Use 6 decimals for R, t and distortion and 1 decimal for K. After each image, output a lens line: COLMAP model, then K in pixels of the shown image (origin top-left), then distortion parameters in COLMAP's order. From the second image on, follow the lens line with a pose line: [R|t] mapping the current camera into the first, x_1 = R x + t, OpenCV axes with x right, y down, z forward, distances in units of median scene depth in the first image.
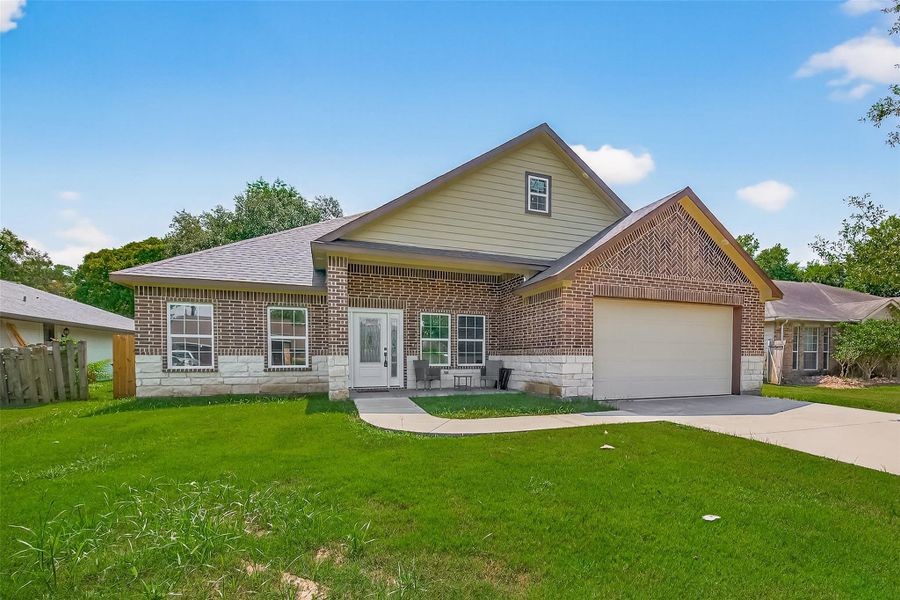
lens RADIAL K [[391.2, 0, 484.4], [0, 391.2, 363.0], [0, 0, 1]] dist [-0.000004, 0.000101]
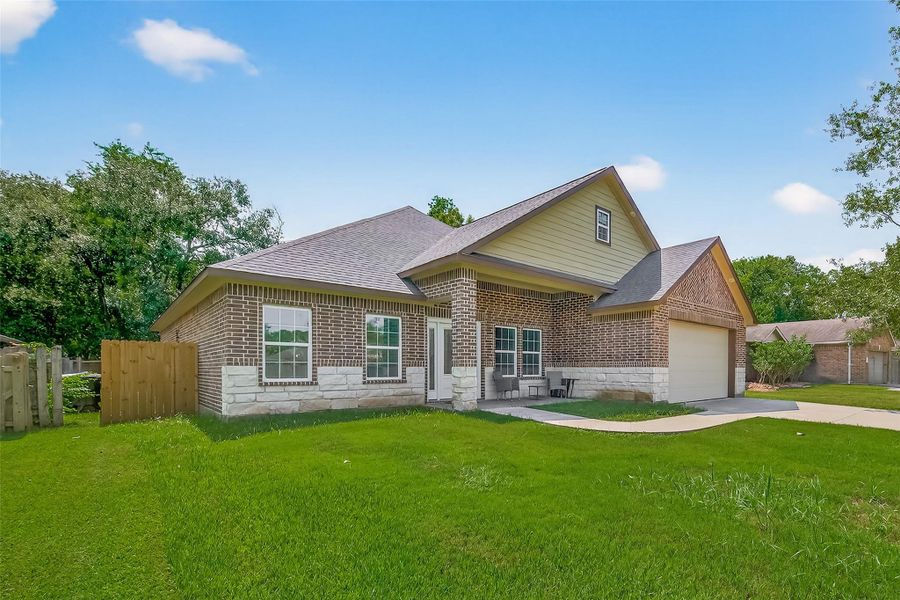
lens RADIAL K [[396.6, 0, 502.3], [0, 396.6, 370.8], [0, 0, 1]] dist [0.000589, -0.000046]
pose [[0.943743, -0.001479, 0.330677, -0.530465], [0.004578, 0.999953, -0.008592, 0.000430], [-0.330648, 0.009623, 0.943705, 0.008060]]
